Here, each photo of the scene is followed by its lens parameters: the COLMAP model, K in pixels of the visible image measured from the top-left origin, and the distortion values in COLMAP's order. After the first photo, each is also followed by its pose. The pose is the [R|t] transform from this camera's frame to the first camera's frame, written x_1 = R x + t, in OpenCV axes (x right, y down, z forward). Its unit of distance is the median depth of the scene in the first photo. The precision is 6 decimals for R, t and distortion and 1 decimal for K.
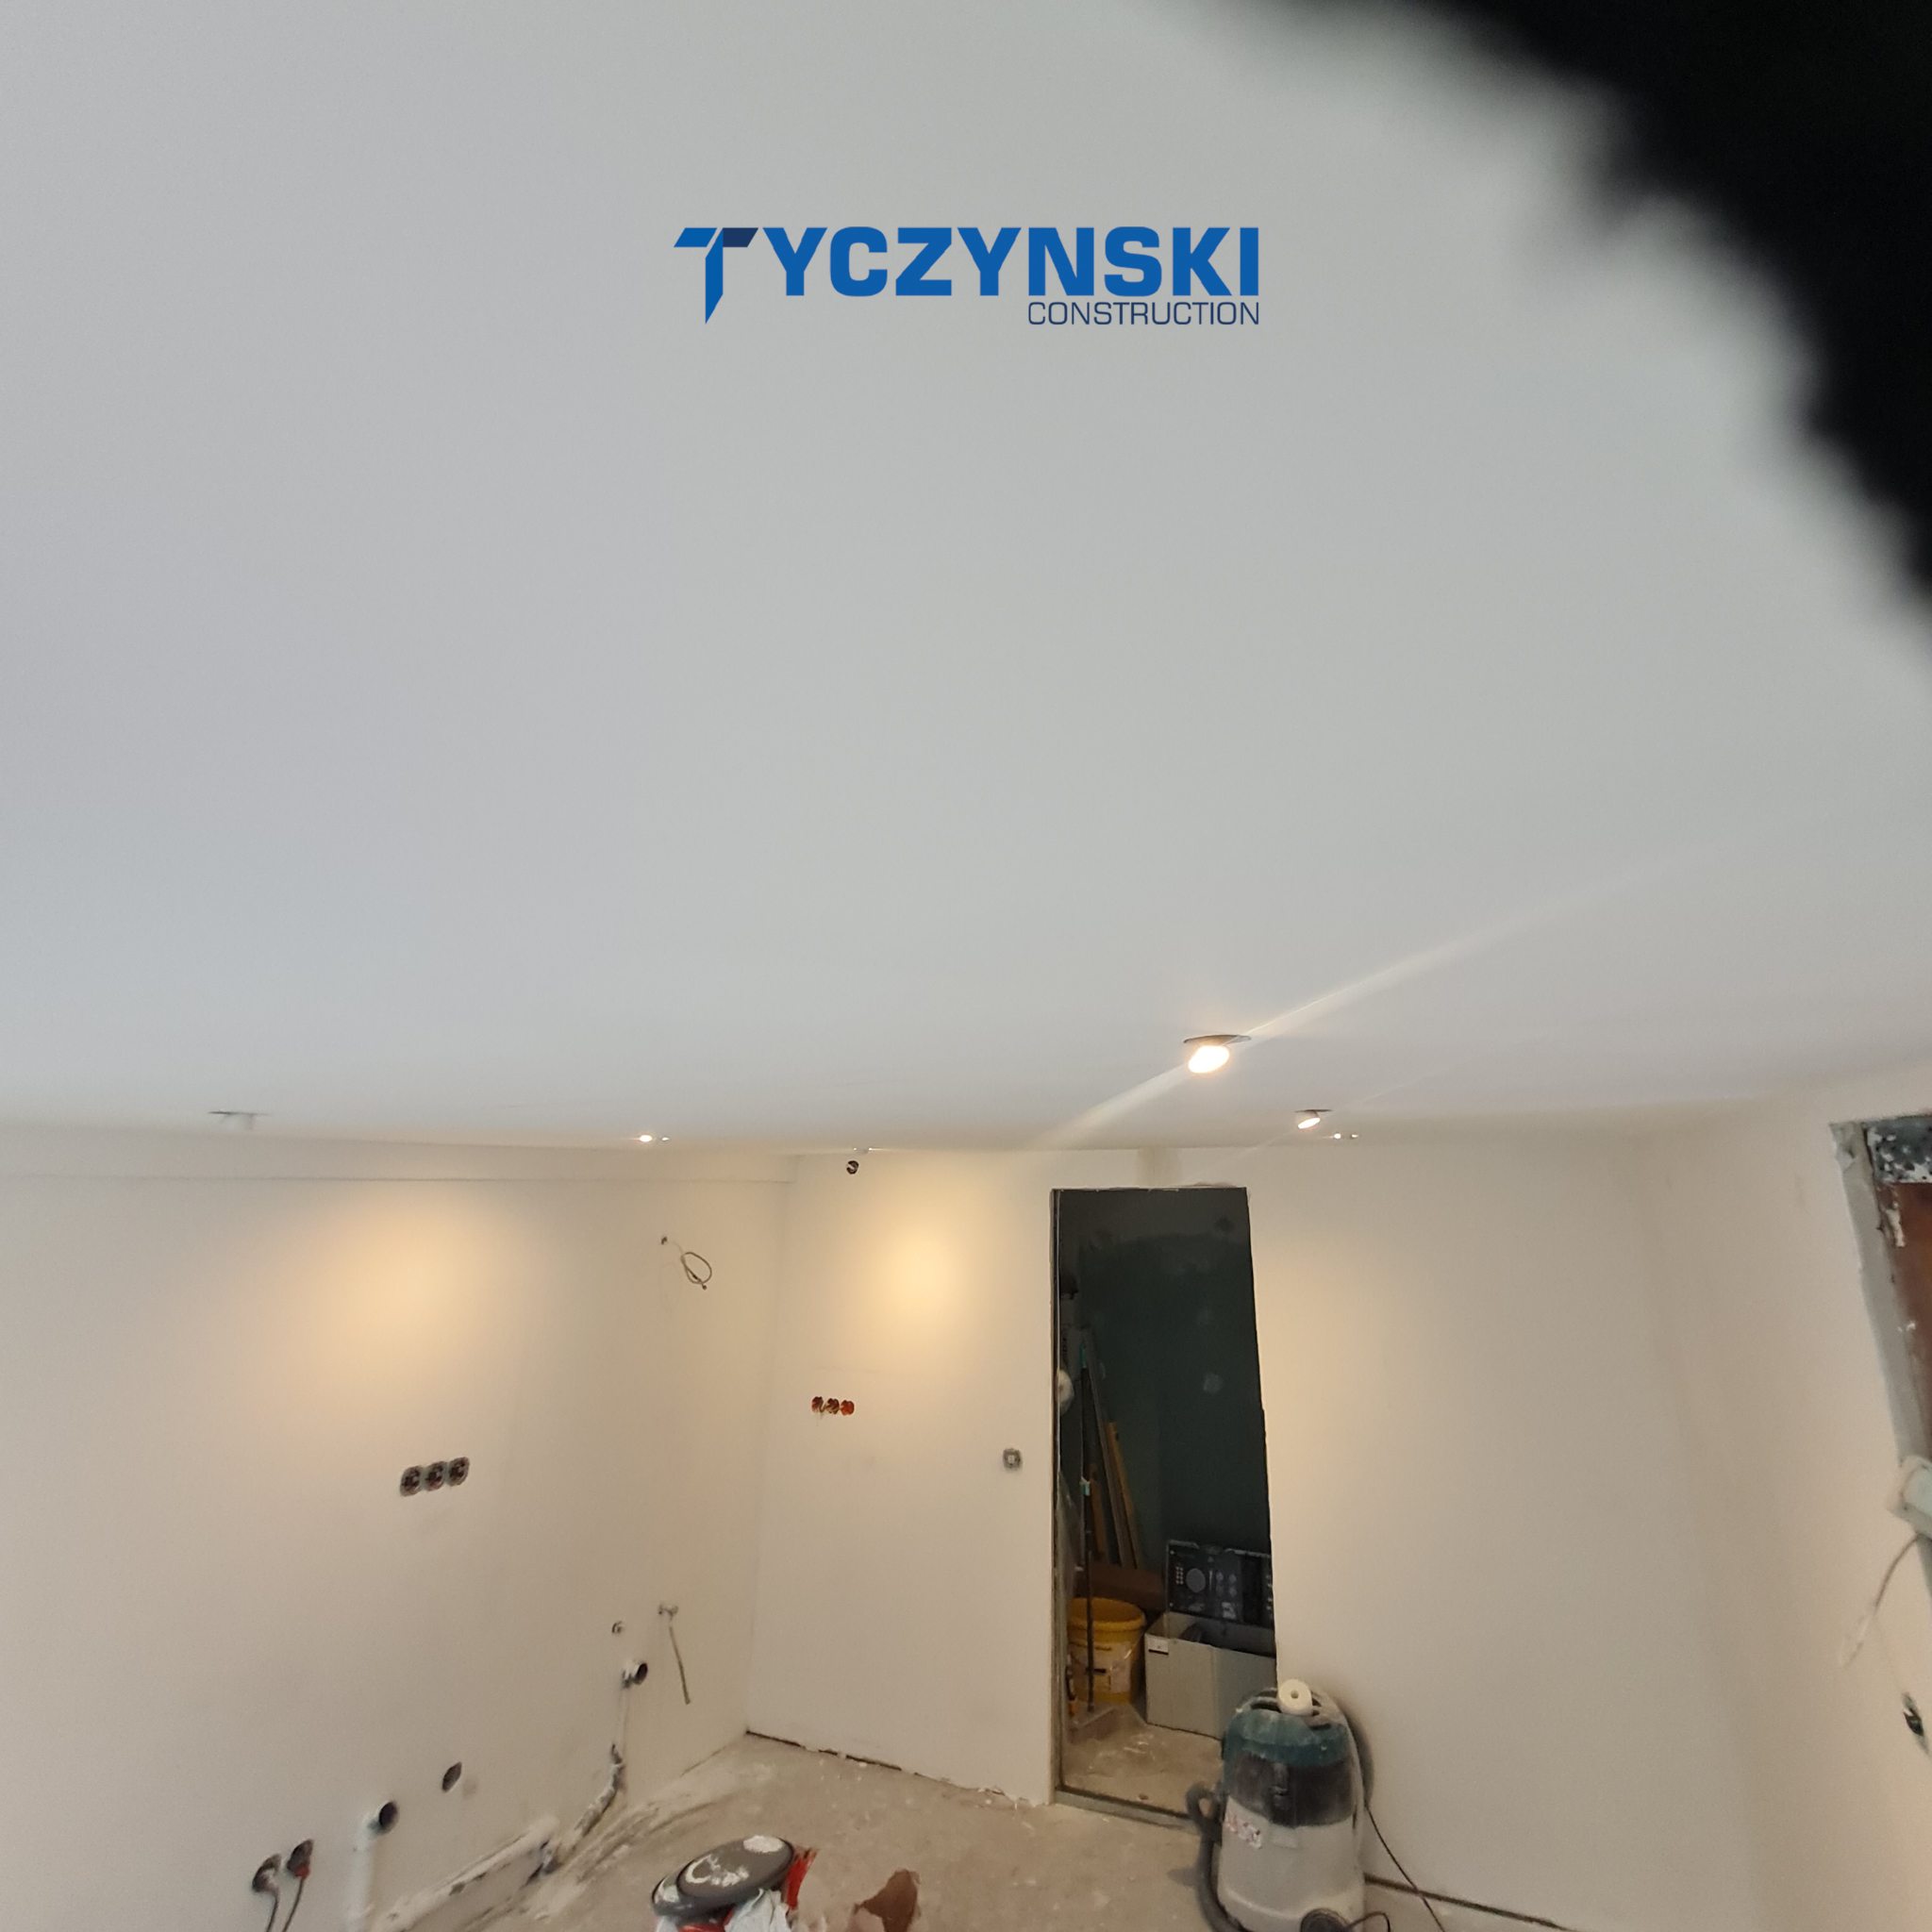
lens RADIAL K [[983.6, 0, 995.1], [0, 983.6, 972.9], [0, 0, 1]] dist [0.017421, -0.005950]
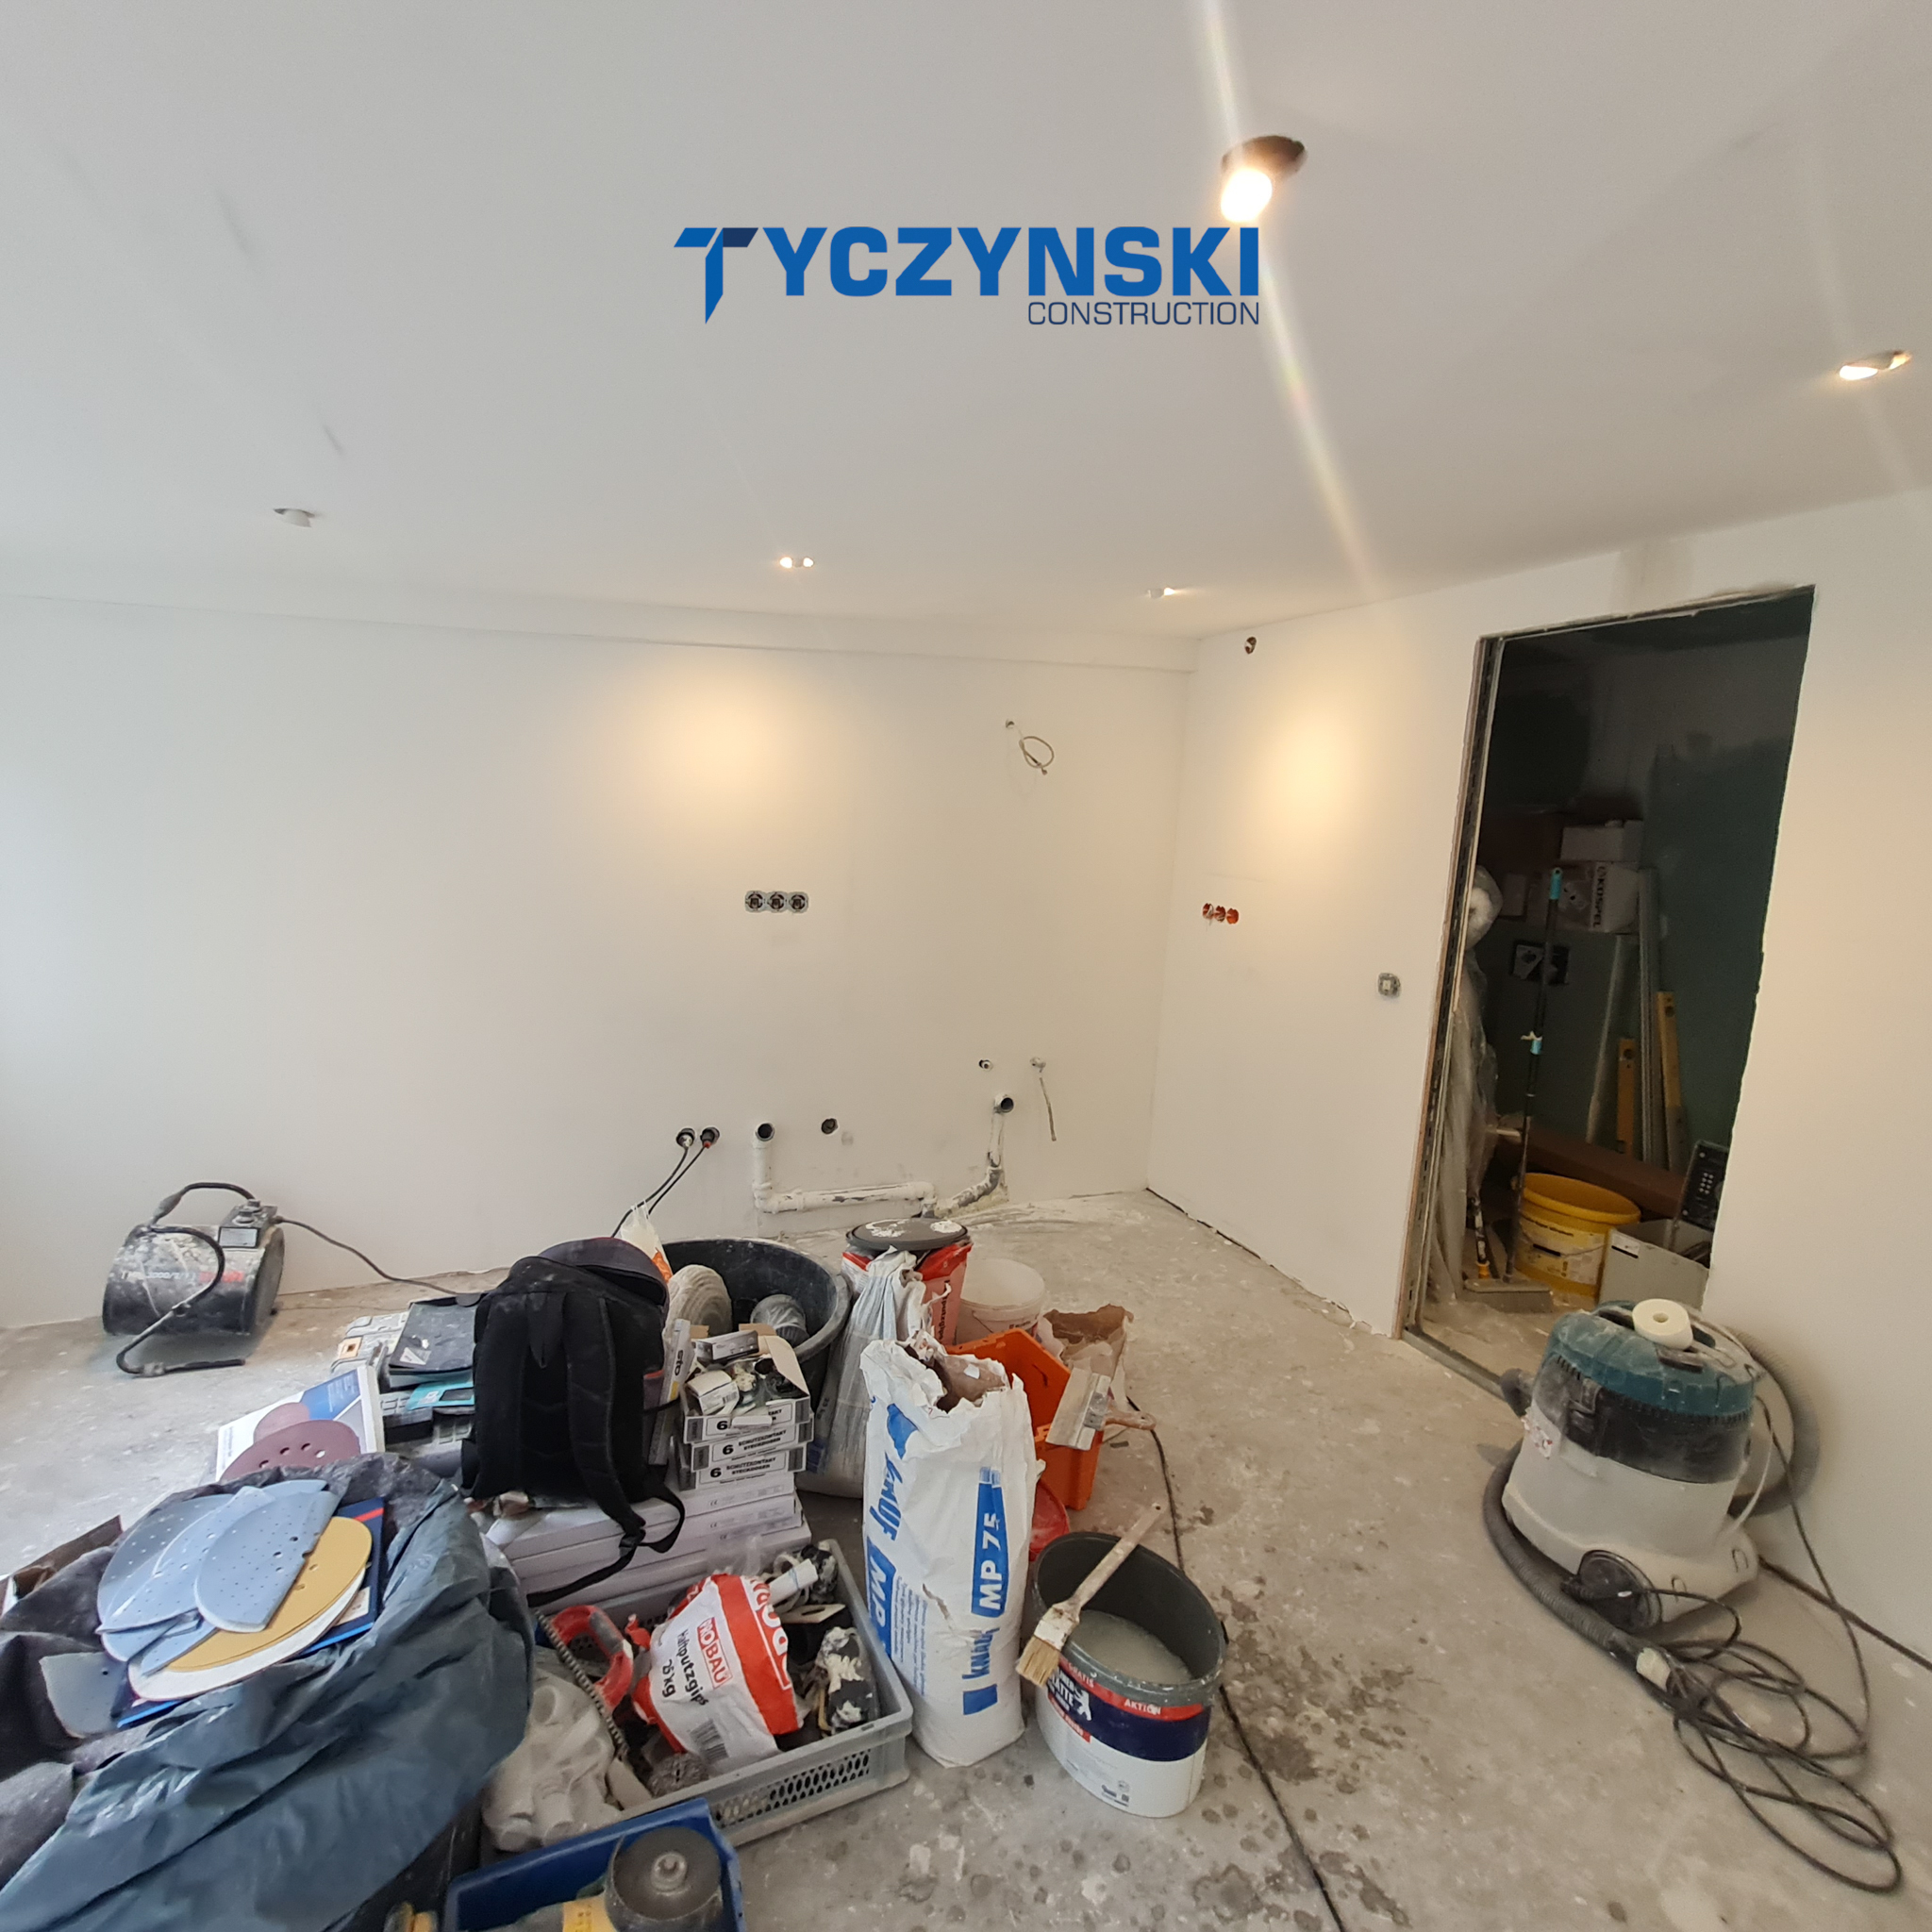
lens RADIAL K [[983.6, 0, 974.3], [0, 983.6, 952.0], [0, 0, 1]] dist [0.017421, -0.005950]
pose [[0.742057, 0.110204, -0.661216, 0.325864], [0.144433, 0.936939, 0.318251, 0.184480], [0.654592, -0.331662, 0.679345, 0.276998]]
